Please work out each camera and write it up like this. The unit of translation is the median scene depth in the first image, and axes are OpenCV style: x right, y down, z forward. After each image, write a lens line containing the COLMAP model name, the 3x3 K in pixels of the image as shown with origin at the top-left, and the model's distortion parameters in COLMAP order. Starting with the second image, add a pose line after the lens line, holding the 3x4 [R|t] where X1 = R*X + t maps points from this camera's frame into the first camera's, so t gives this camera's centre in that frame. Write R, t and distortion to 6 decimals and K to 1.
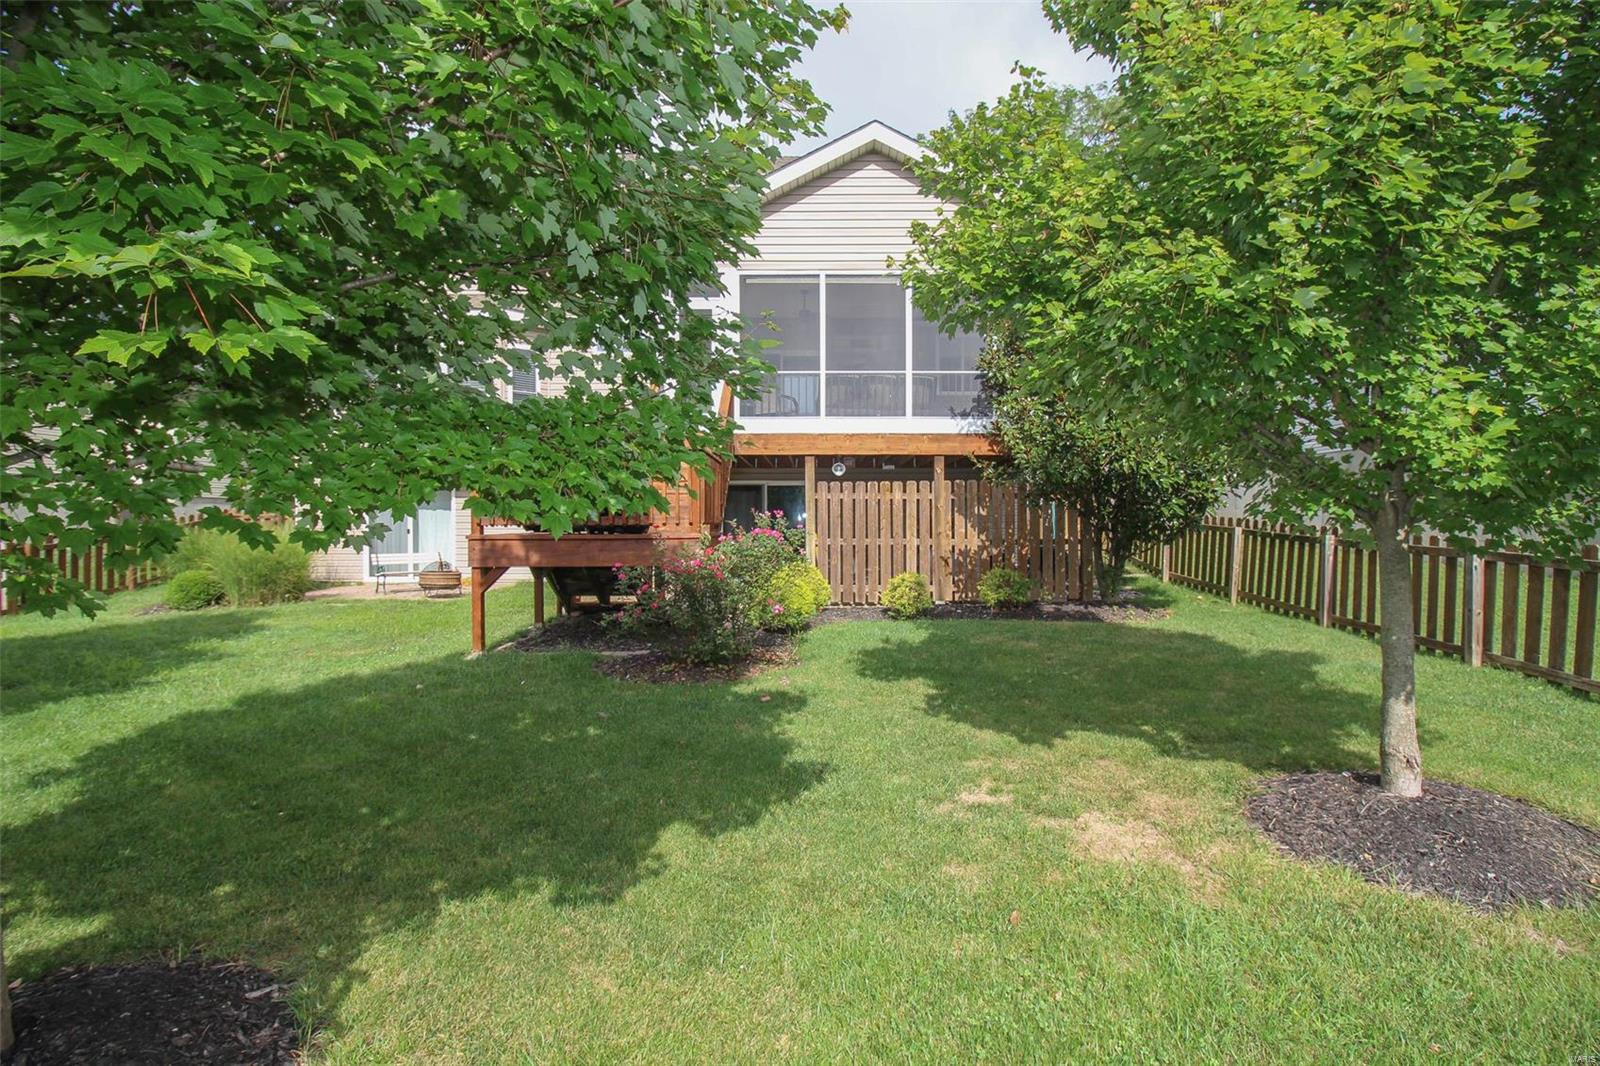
lens RADIAL K [[752.4, 0, 806.5], [0, 752.4, 525.0], [0, 0, 1]] dist [-0.005846, -0.004402]
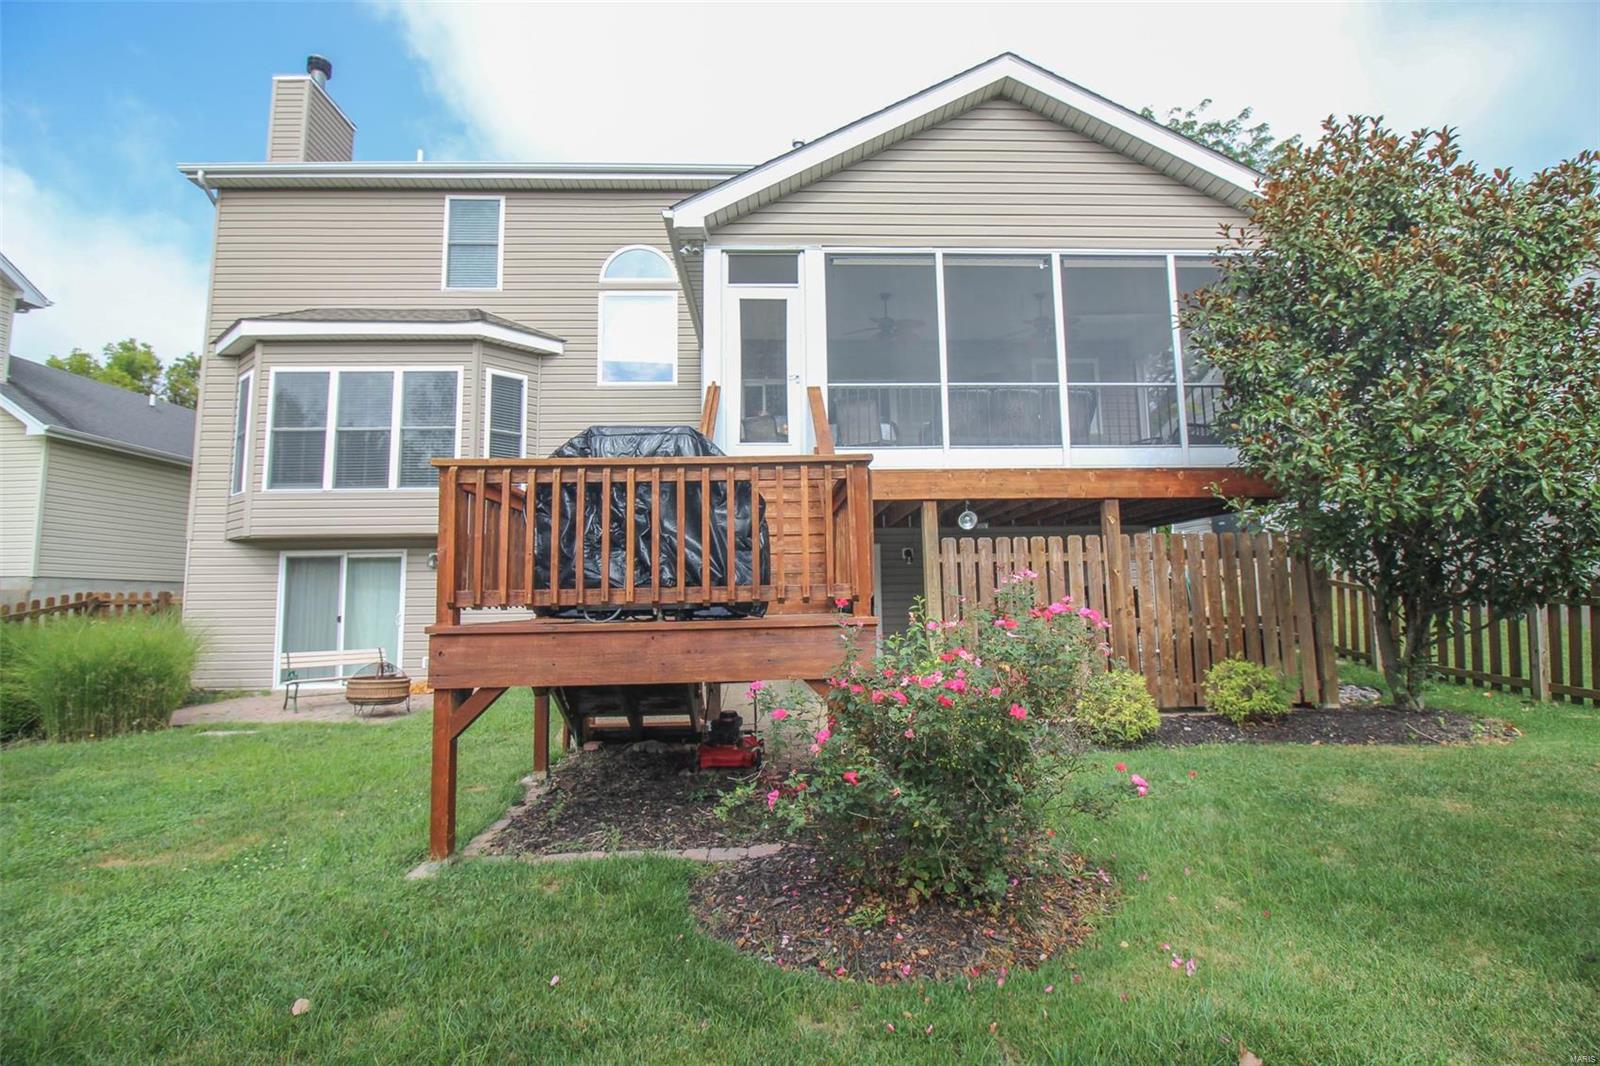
lens RADIAL K [[752.4, 0, 802.4], [0, 752.4, 516.6], [0, 0, 1]] dist [-0.005846, -0.004402]
pose [[0.998790, -0.009890, 0.048174, -0.147148], [0.015457, 0.993059, -0.116599, 0.001733], [-0.046686, 0.117202, 0.992010, 0.314688]]
